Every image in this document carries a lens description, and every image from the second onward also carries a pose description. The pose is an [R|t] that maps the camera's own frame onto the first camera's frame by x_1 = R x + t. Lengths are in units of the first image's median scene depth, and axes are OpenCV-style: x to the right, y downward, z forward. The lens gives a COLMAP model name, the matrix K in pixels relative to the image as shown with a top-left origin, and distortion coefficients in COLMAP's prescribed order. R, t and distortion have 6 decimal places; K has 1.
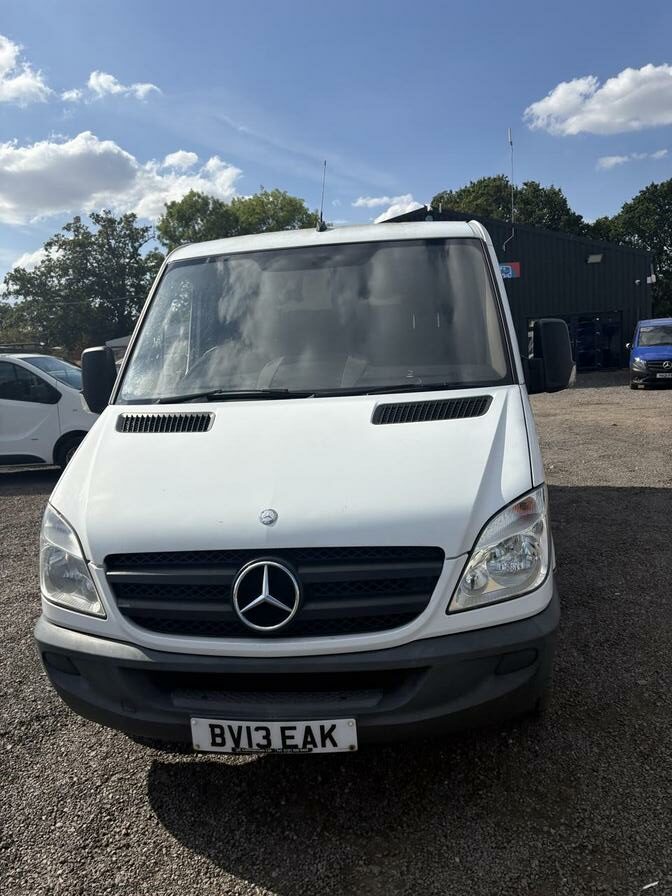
lens RADIAL K [[677.4, 0, 333.3], [0, 677.4, 442.4], [0, 0, 1]] dist [0.038242, -0.035864]
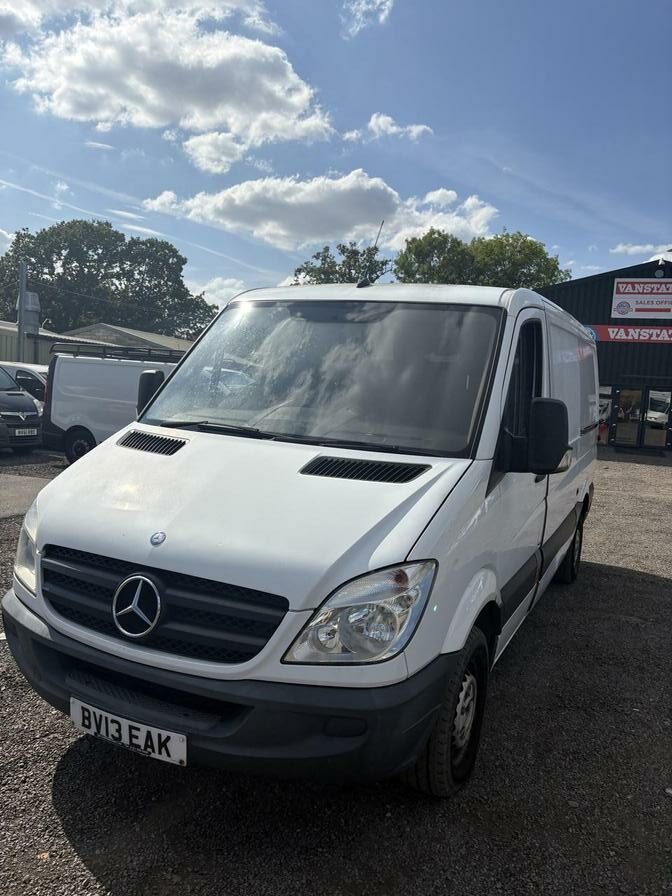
lens RADIAL K [[677.4, 0, 335.7], [0, 677.4, 451.4], [0, 0, 1]] dist [0.038242, -0.035864]
pose [[0.937853, 0.156683, -0.309649, 0.411605], [-0.167966, 0.985743, -0.009941, -0.056928], [0.303676, 0.061334, 0.950799, 0.007178]]
